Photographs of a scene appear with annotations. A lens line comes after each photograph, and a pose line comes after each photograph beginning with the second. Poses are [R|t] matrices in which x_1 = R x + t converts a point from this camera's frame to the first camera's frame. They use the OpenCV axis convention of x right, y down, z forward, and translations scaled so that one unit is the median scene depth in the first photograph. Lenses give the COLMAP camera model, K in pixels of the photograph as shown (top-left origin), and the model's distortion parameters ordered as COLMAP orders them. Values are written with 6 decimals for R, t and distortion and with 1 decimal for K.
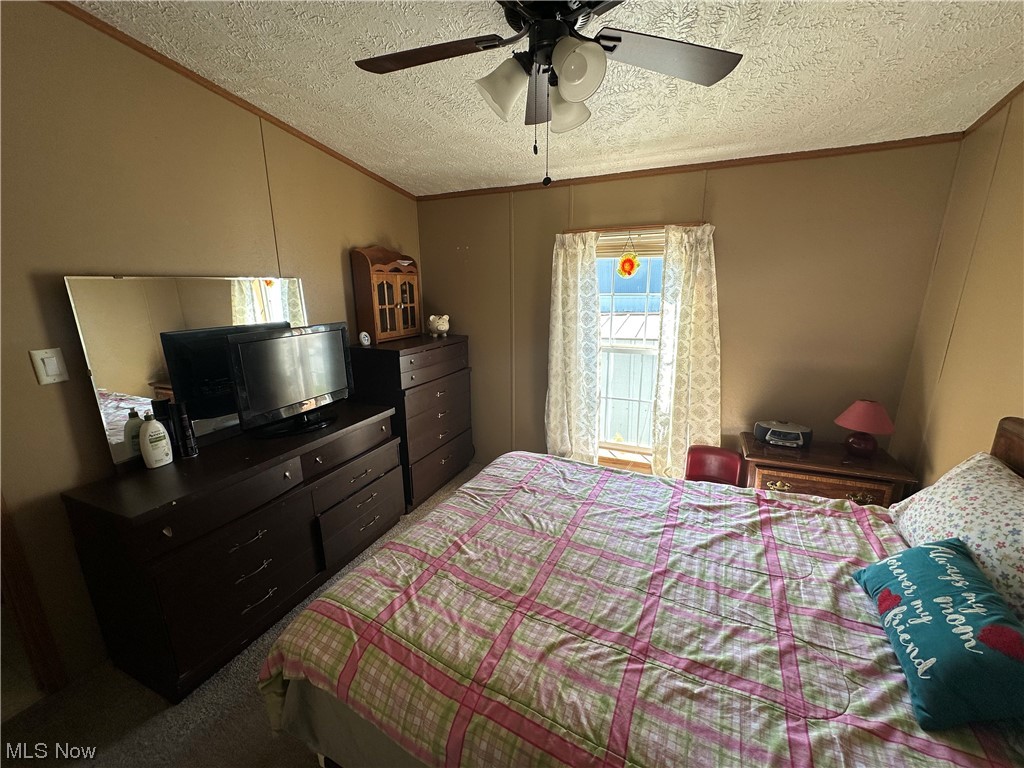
lens RADIAL K [[408.6, 0, 509.2], [0, 408.6, 383.0], [0, 0, 1]] dist [0.000622, 0.000040]
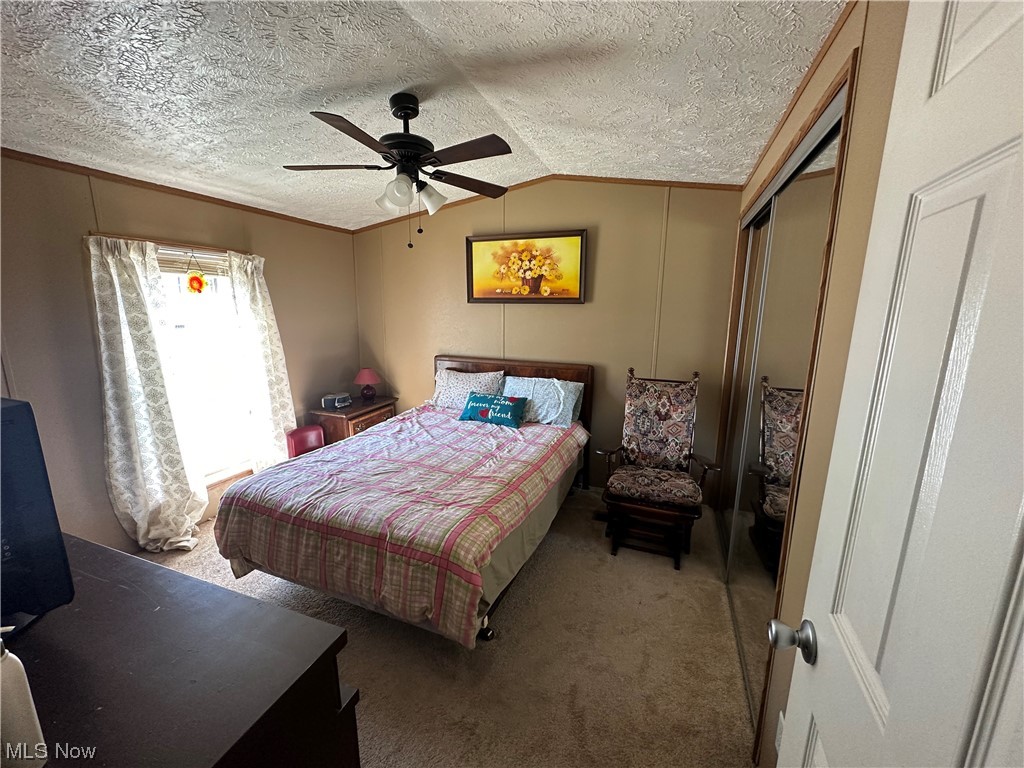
lens RADIAL K [[408.6, 0, 512.9], [0, 408.6, 385.5], [0, 0, 1]] dist [0.000622, 0.000040]
pose [[-0.056339, -0.183270, 0.981447, -1.166210], [0.223152, 0.955829, 0.191296, -0.101696], [-0.973154, 0.229789, -0.012953, 0.480059]]
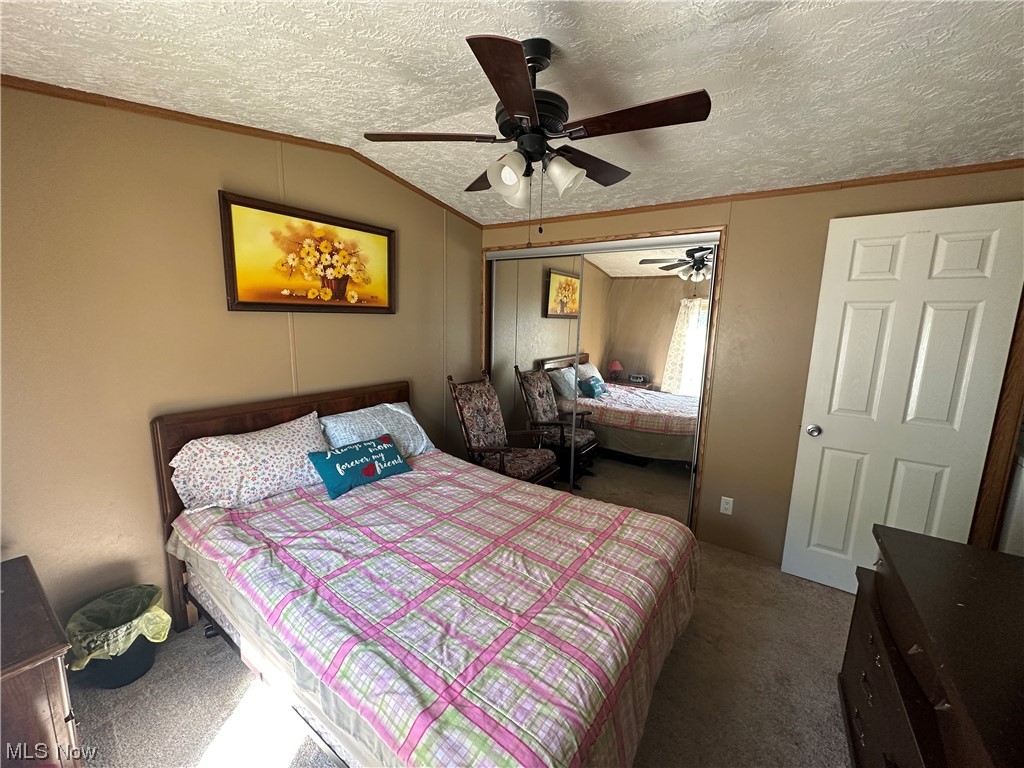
lens RADIAL K [[408.6, 0, 509.5], [0, 408.6, 384.1], [0, 0, 1]] dist [0.000622, 0.000040]
pose [[-0.986466, -0.042982, 0.158234, -0.046110], [0.021636, 0.922469, 0.385465, -0.388247], [-0.162534, 0.383672, -0.909054, 1.567223]]
